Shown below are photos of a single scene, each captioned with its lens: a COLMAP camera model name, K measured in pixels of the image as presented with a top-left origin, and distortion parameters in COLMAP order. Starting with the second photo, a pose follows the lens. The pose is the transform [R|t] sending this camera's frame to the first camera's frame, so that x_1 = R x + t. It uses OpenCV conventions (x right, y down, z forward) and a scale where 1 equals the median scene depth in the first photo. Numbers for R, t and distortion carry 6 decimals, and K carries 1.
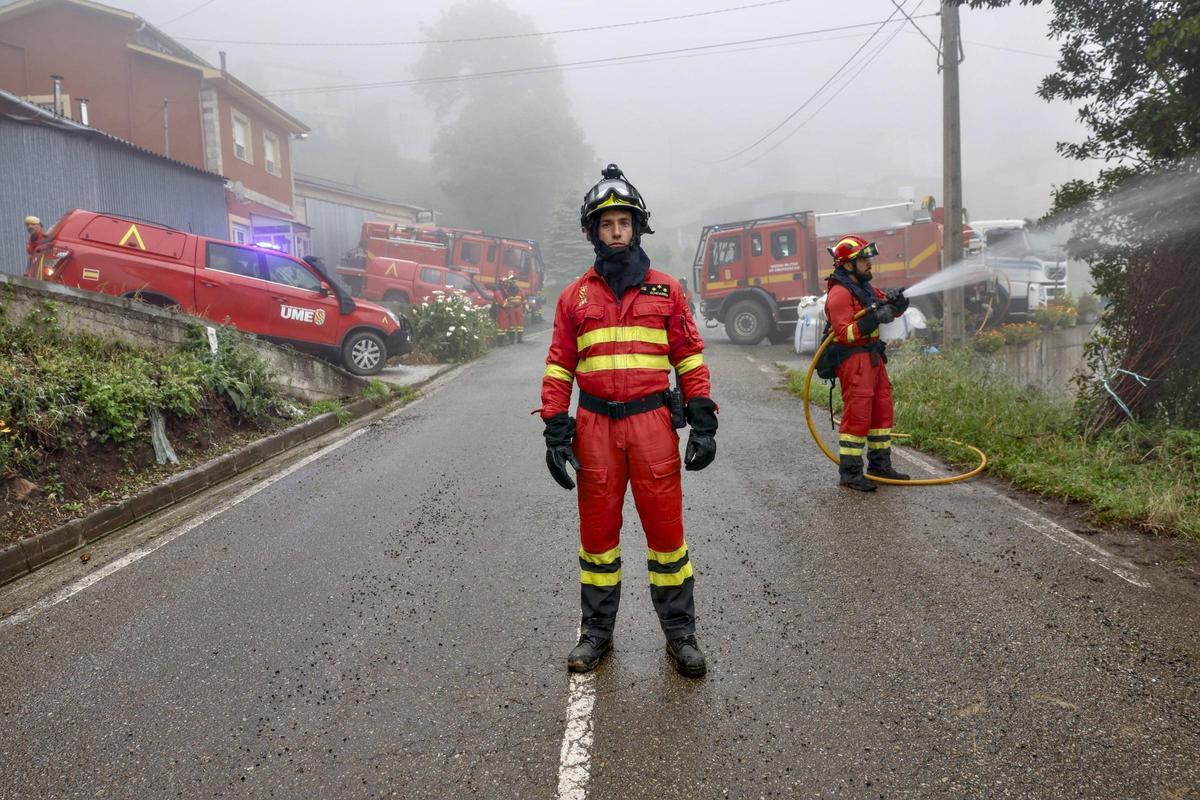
lens RADIAL K [[839.5, 0, 601.8], [0, 839.5, 396.0], [0, 0, 1]] dist [0.002049, -0.002979]
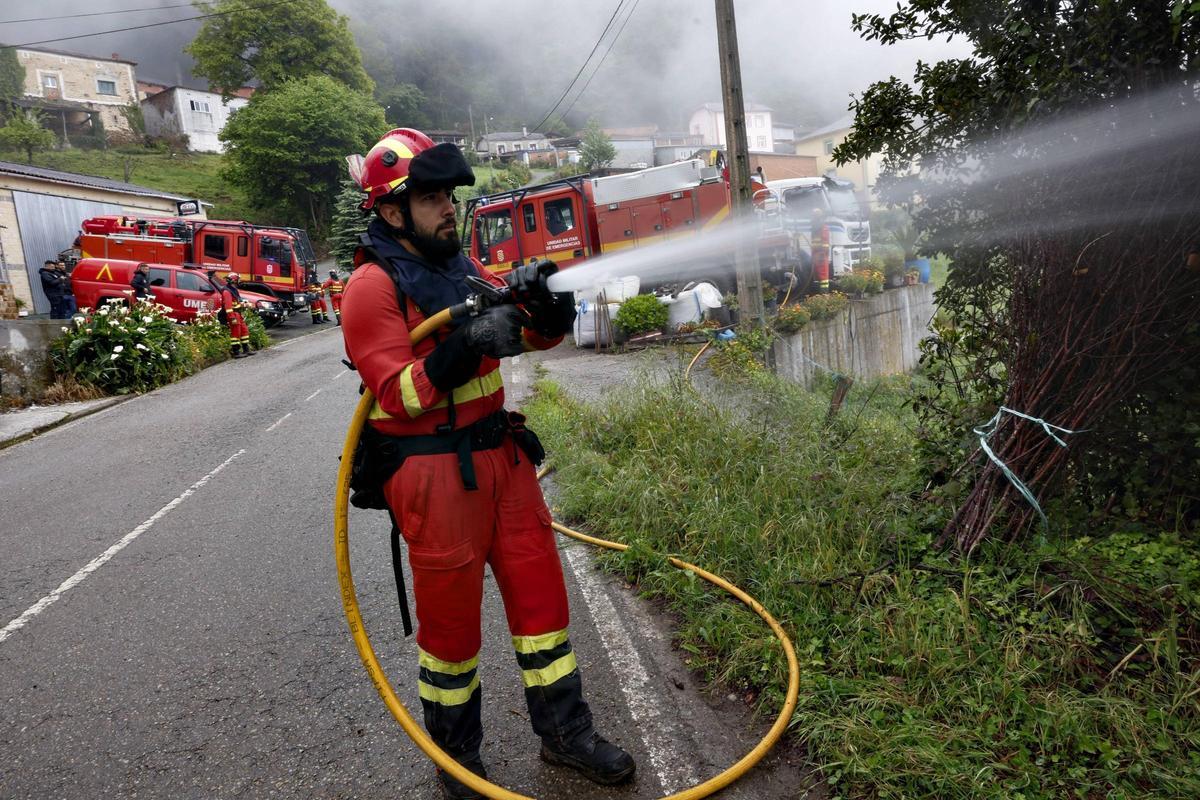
lens RADIAL K [[803.0, 0, 602.1], [0, 803.0, 396.2], [0, 0, 1]] dist [-0.004313, 0.001117]
pose [[0.980599, -0.086490, 0.175915, 0.158583], [0.081626, 0.996058, 0.034712, -0.038567], [-0.178223, -0.019679, 0.983793, 0.303566]]
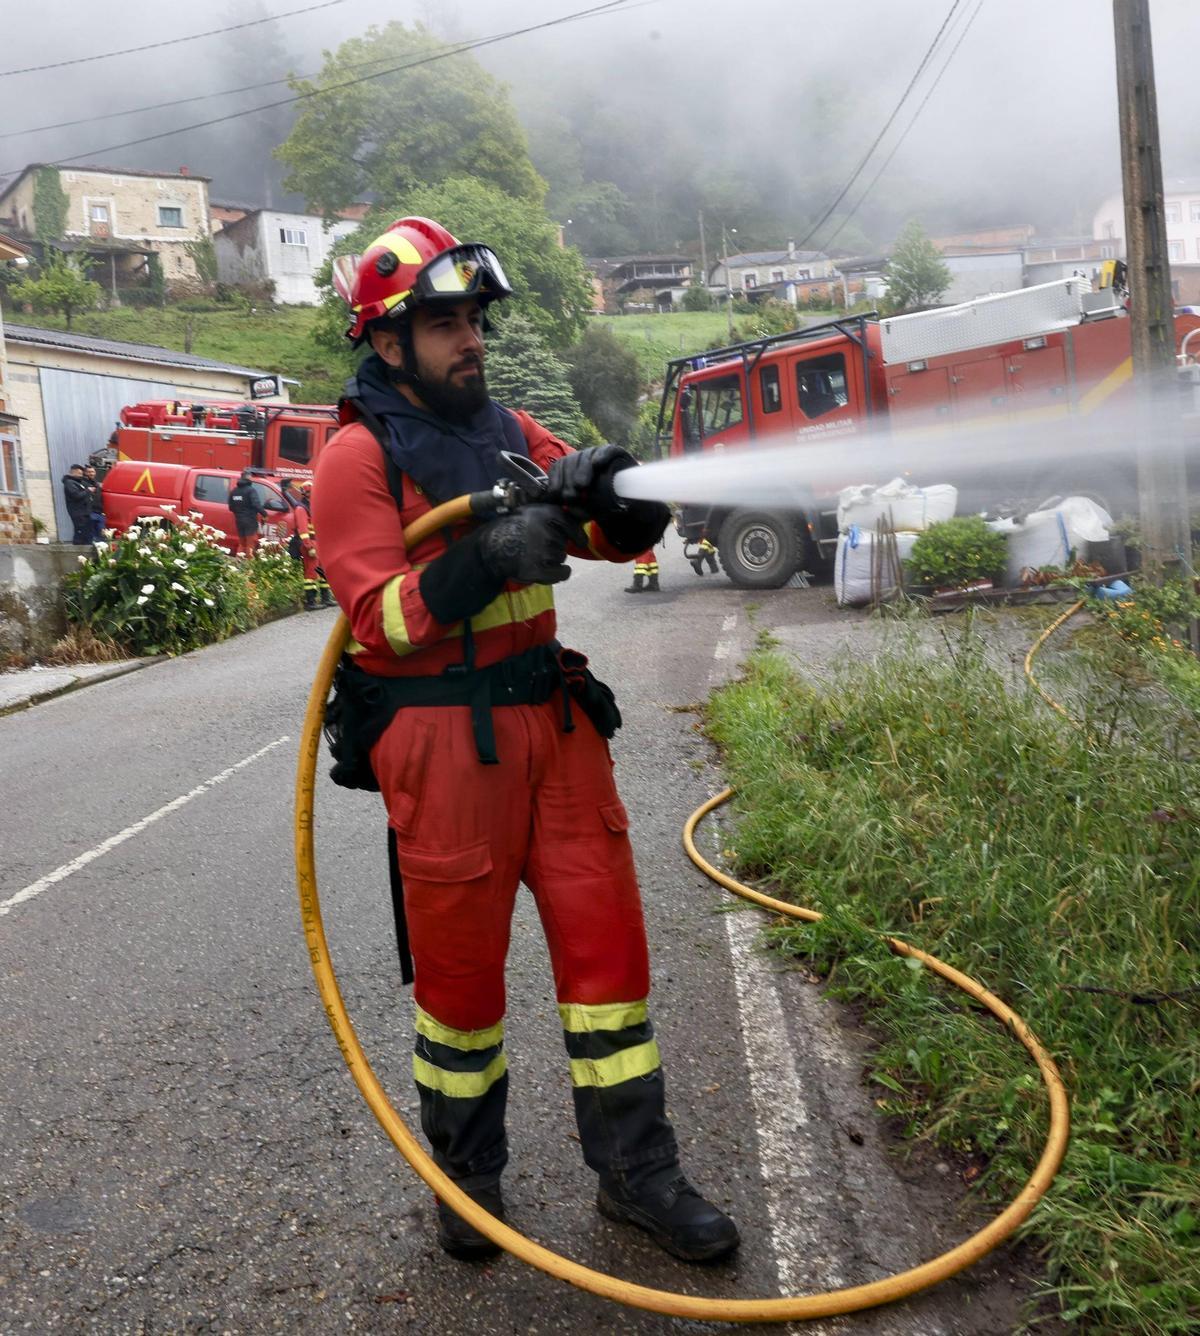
lens RADIAL K [[1341.1, 0, 490.3], [0, 1341.1, 663.4], [0, 0, 1]] dist [-0.001592, -0.012199]
pose [[0.991093, -0.041663, -0.126487, 0.181509], [0.041157, 0.999131, -0.006612, -0.028707], [0.126653, 0.001348, 0.991946, 0.292557]]
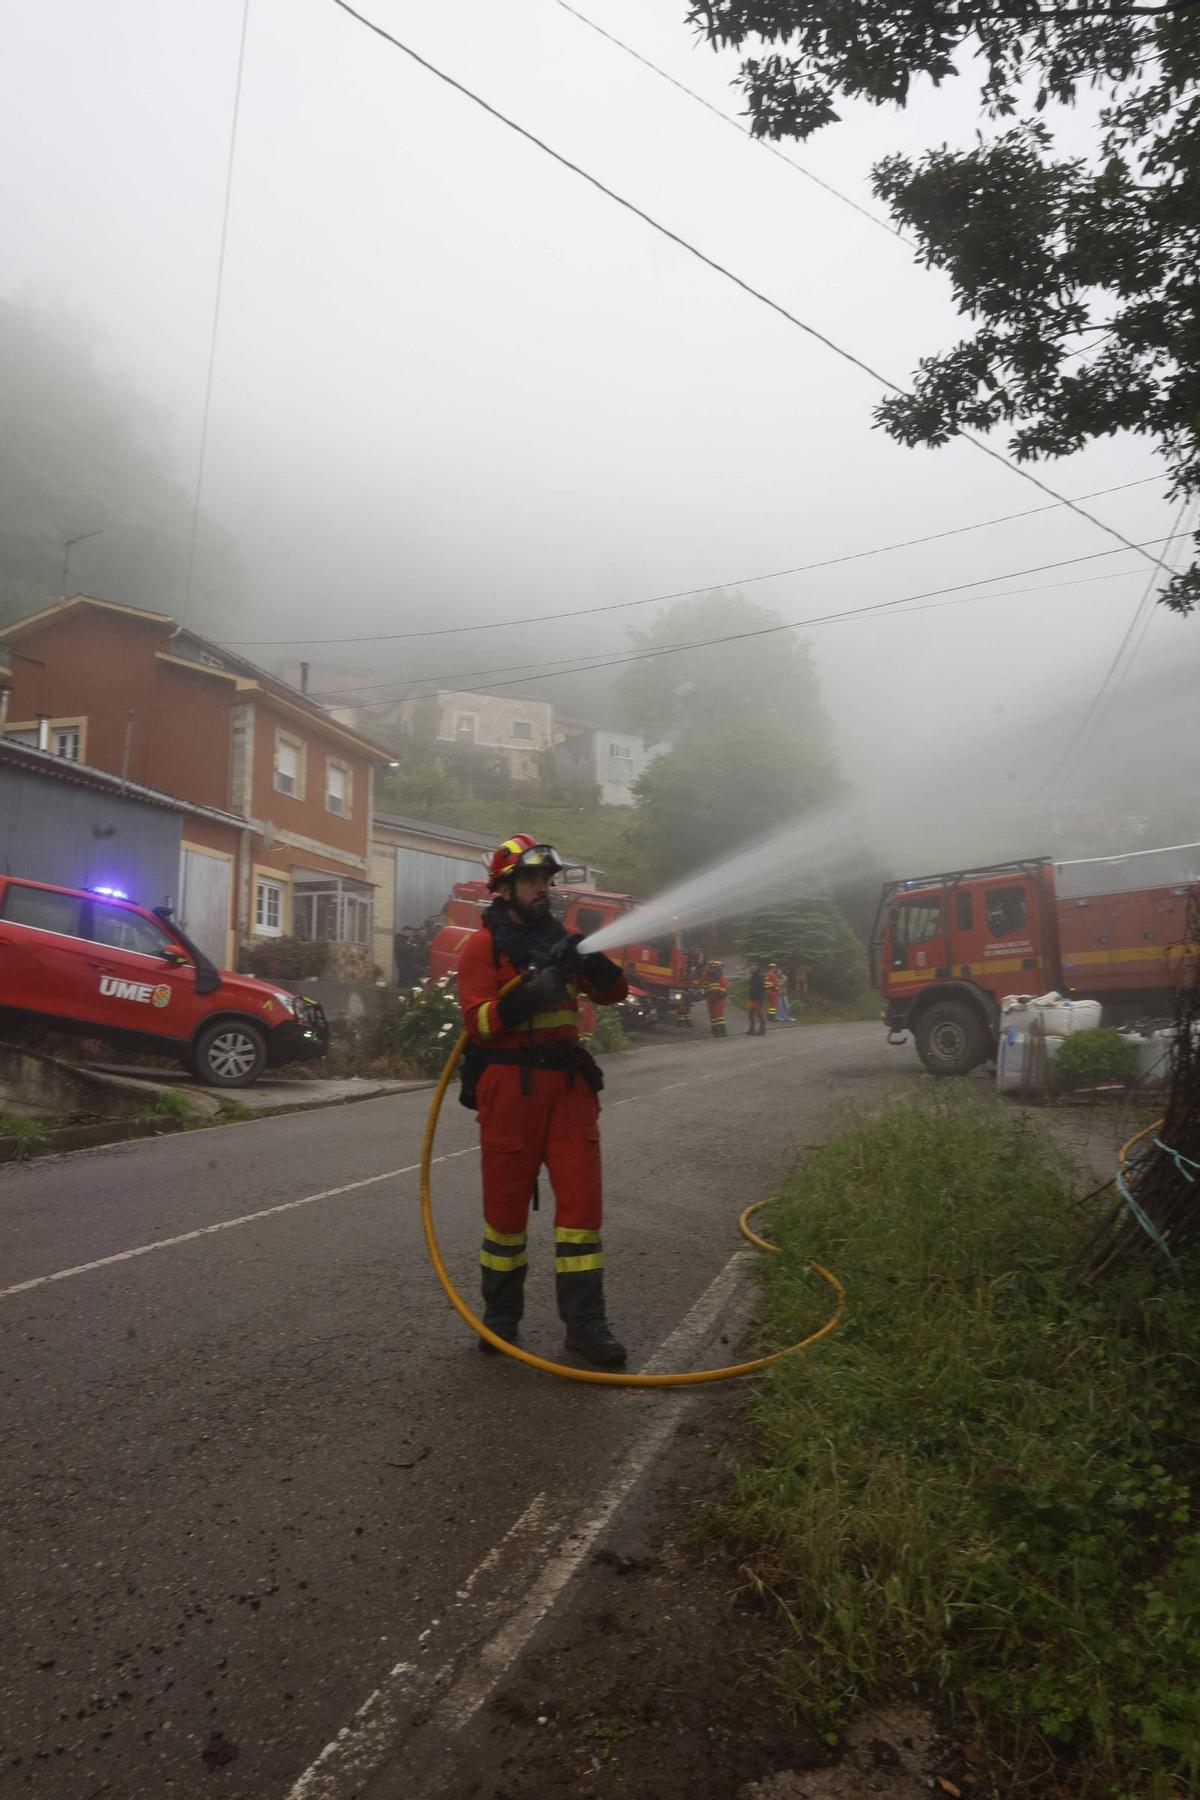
lens RADIAL K [[1202.5, 0, 606.3], [0, 1202.5, 899.7], [0, 0, 1]] dist [-0.003954, 0.004633]
pose [[0.965036, 0.011136, -0.261881, 0.260743], [-0.062754, 0.979857, -0.189583, -0.009007], [0.254494, 0.199389, 0.946296, 0.161445]]
